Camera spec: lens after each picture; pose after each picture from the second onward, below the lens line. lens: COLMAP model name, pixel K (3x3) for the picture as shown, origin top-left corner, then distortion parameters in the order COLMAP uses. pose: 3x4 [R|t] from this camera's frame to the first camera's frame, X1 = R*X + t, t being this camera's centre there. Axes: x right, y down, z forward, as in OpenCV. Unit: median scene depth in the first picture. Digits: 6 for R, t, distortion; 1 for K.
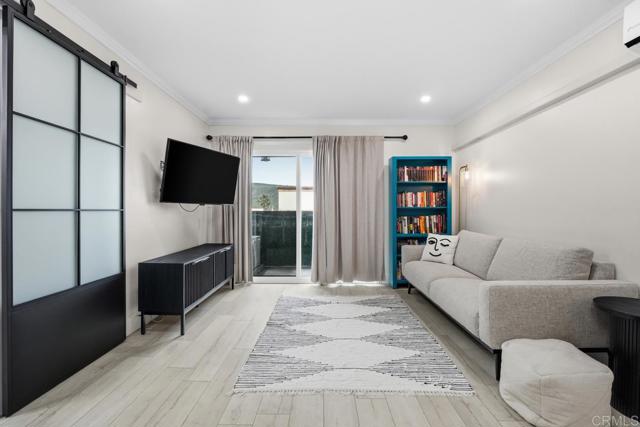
lens RADIAL K [[293.8, 0, 318.9], [0, 293.8, 211.7], [0, 0, 1]] dist [-0.009502, 0.001137]
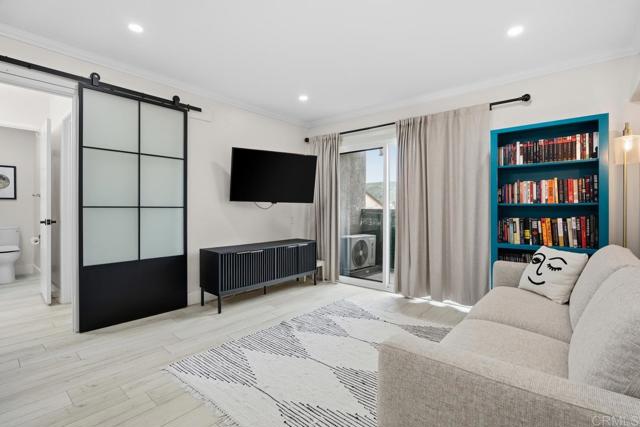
lens RADIAL K [[293.8, 0, 323.0], [0, 293.8, 210.3], [0, 0, 1]] dist [-0.009502, 0.001137]
pose [[0.774708, 0.007255, -0.632277, 0.391438], [-0.006433, 0.999973, 0.003592, -0.000504], [0.632286, 0.001284, 0.774734, 0.225337]]
